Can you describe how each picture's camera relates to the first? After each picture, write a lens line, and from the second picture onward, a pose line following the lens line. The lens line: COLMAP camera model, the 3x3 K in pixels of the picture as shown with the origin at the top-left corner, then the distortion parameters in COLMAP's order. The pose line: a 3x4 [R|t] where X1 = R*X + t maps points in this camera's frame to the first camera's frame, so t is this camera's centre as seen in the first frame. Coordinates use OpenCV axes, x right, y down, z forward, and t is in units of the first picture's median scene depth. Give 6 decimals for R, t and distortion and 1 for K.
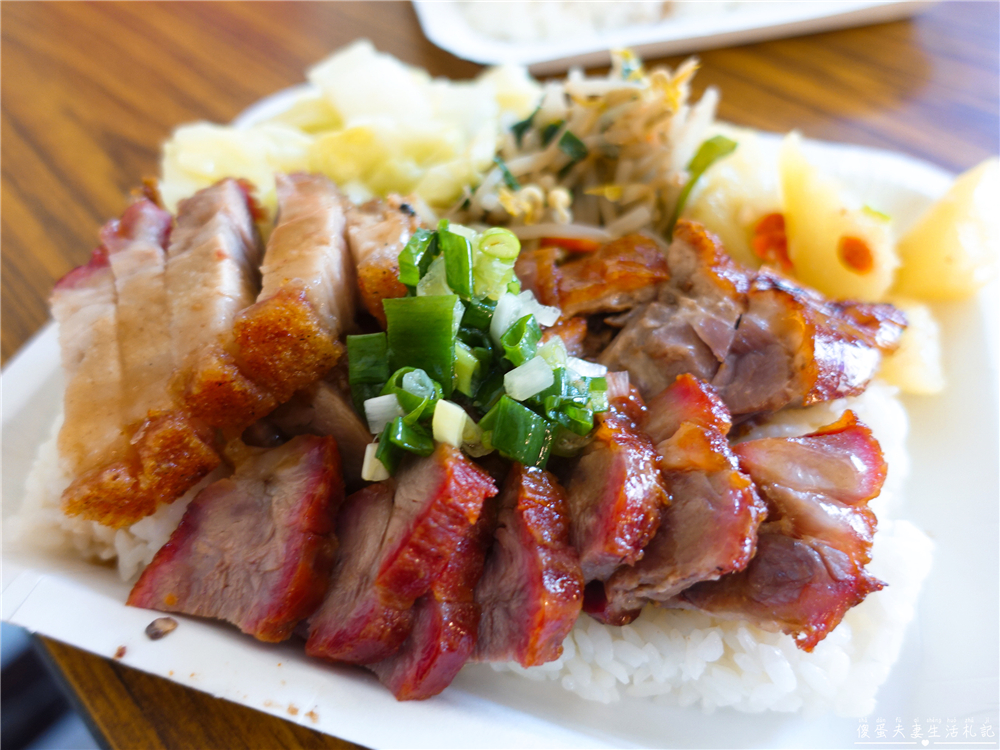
lens RADIAL K [[765.1, 0, 500.0], [0, 765.1, 375.0], [0, 0, 1]] dist [0.029521, -0.003692]
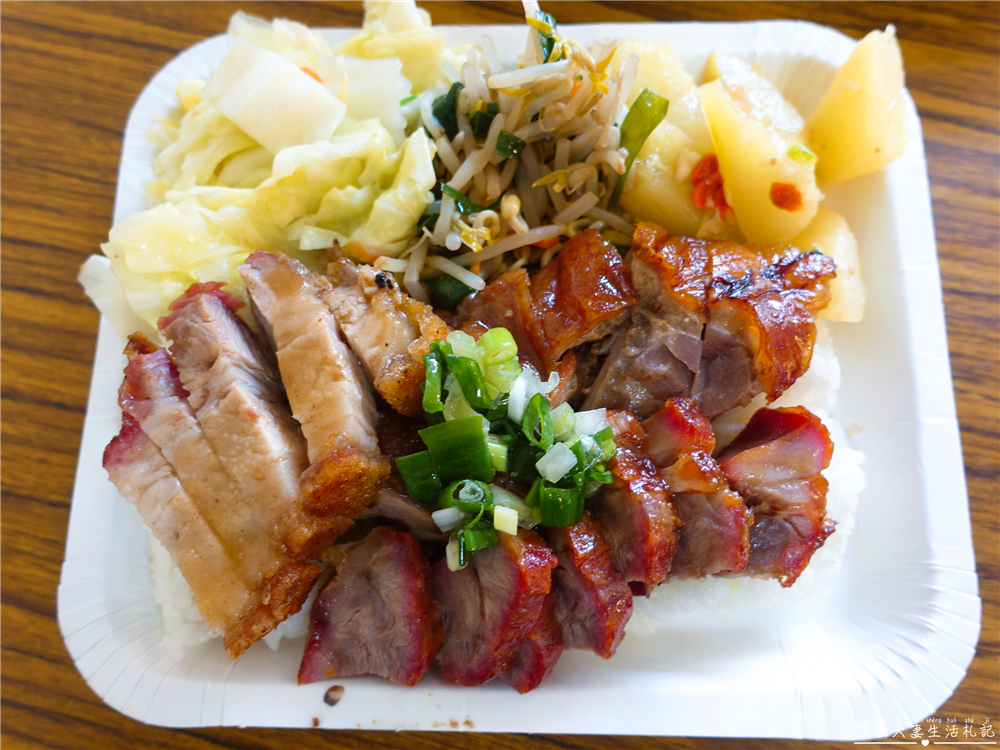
lens RADIAL K [[765.1, 0, 500.0], [0, 765.1, 375.0], [0, 0, 1]] dist [0.029521, -0.003692]
pose [[0.959021, -0.278178, 0.053816, -0.071376], [0.225732, 0.864933, 0.448259, -0.640695], [-0.171243, -0.417742, 0.892282, -0.016601]]
